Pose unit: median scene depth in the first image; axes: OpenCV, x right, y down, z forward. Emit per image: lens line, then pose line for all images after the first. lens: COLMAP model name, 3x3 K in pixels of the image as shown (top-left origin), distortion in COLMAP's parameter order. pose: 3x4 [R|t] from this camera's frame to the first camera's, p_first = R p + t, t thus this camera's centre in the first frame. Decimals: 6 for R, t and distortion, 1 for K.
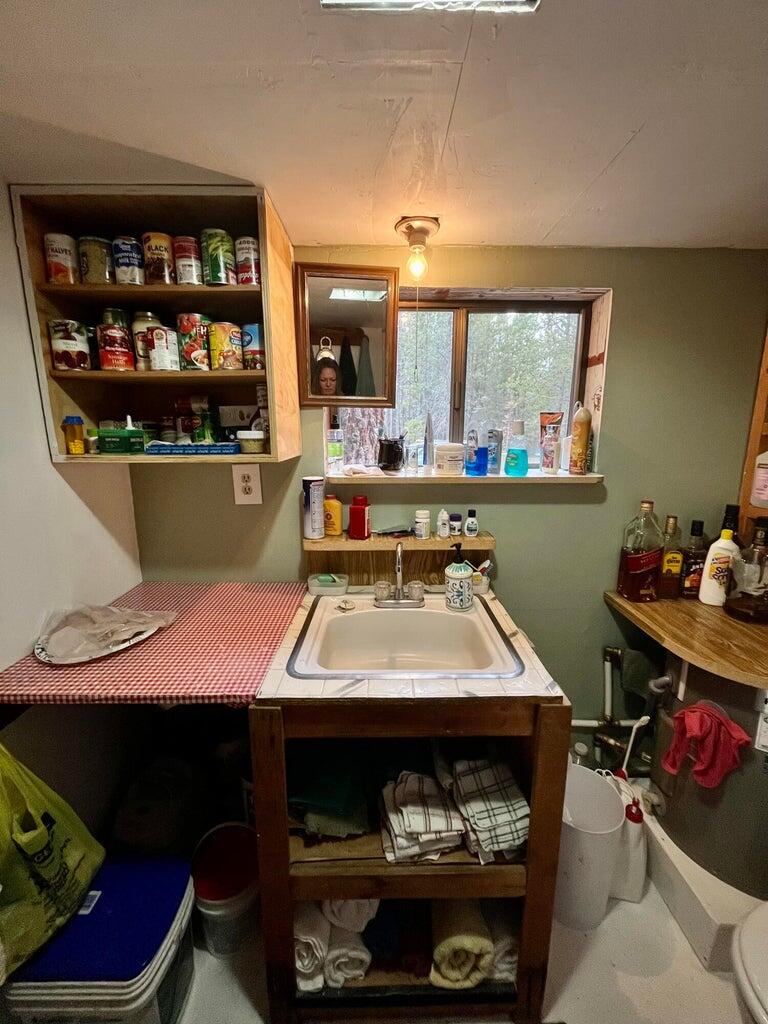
lens RADIAL K [[415.0, 0, 385.8], [0, 415.0, 511.2], [0, 0, 1]] dist [-0.001376, -0.000276]
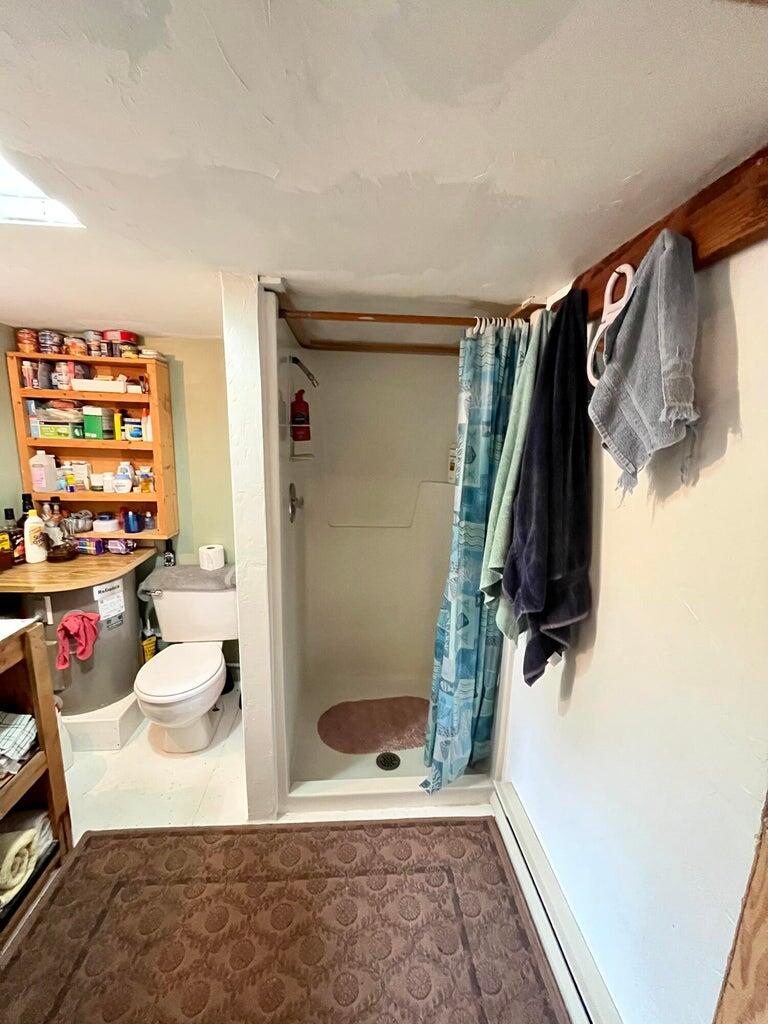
lens RADIAL K [[415.0, 0, 384.6], [0, 415.0, 514.2], [0, 0, 1]] dist [-0.001376, -0.000276]
pose [[-0.053305, -0.191966, 0.979953, -0.692947], [0.174094, 0.964532, 0.198415, -0.015564], [-0.983285, 0.181180, -0.017994, -0.216466]]
